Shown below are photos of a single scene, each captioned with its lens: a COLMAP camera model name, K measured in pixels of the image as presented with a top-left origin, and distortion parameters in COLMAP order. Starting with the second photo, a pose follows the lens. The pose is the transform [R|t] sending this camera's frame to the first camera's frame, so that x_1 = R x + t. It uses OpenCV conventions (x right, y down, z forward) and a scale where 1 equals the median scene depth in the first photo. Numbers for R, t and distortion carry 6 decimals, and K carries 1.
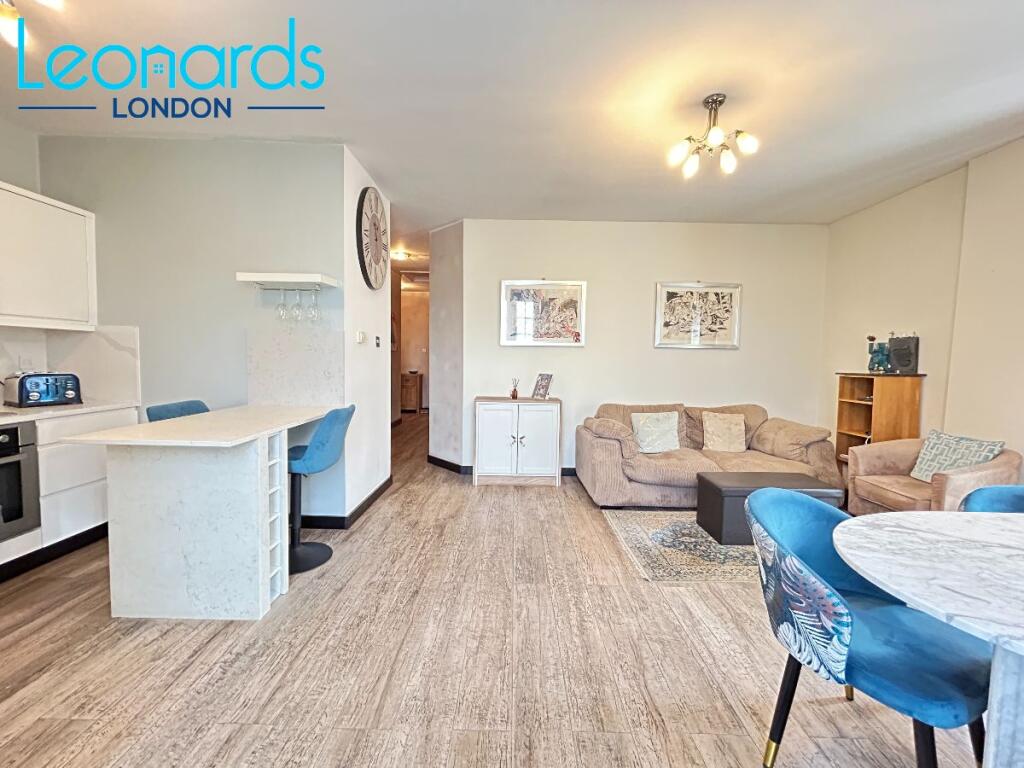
lens RADIAL K [[409.6, 0, 512.0], [0, 409.6, 384.0], [0, 0, 1]] dist [-0.013713, 0.000020]
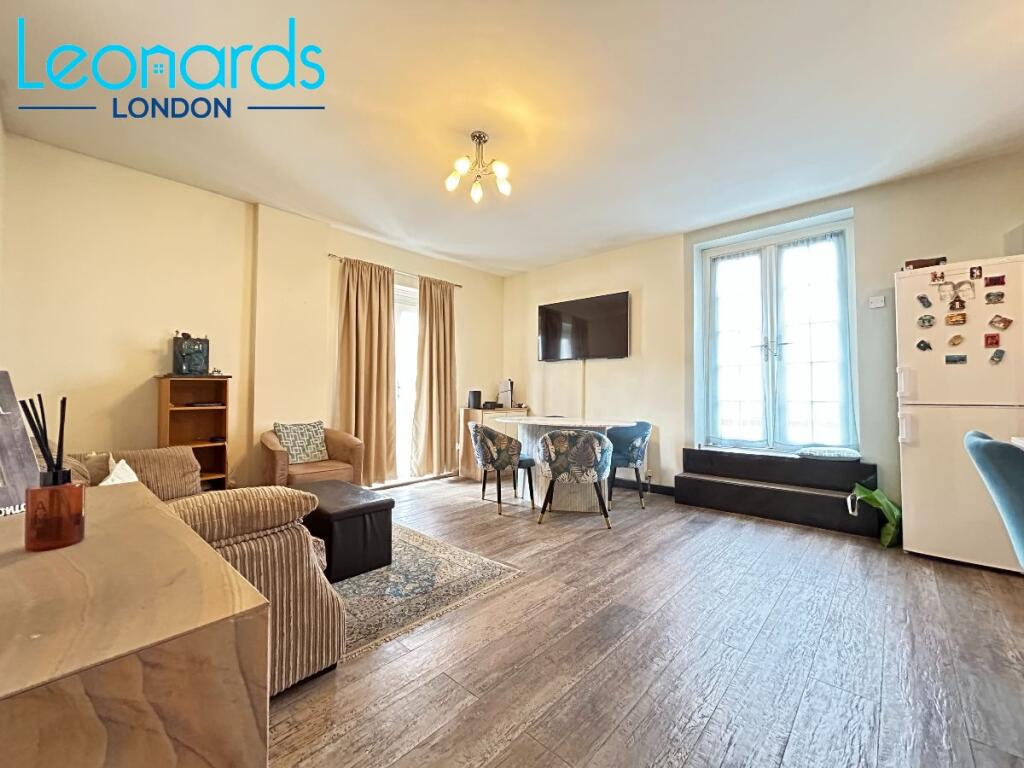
lens RADIAL K [[417.2, 0, 500.0], [0, 417.2, 383.3], [0, 0, 1]] dist [0.001591, -0.003664]
pose [[-0.726892, -0.003350, 0.686743, -0.241767], [0.028475, 0.998981, 0.035013, -0.024375], [-0.686161, 0.045006, -0.726056, 1.222109]]
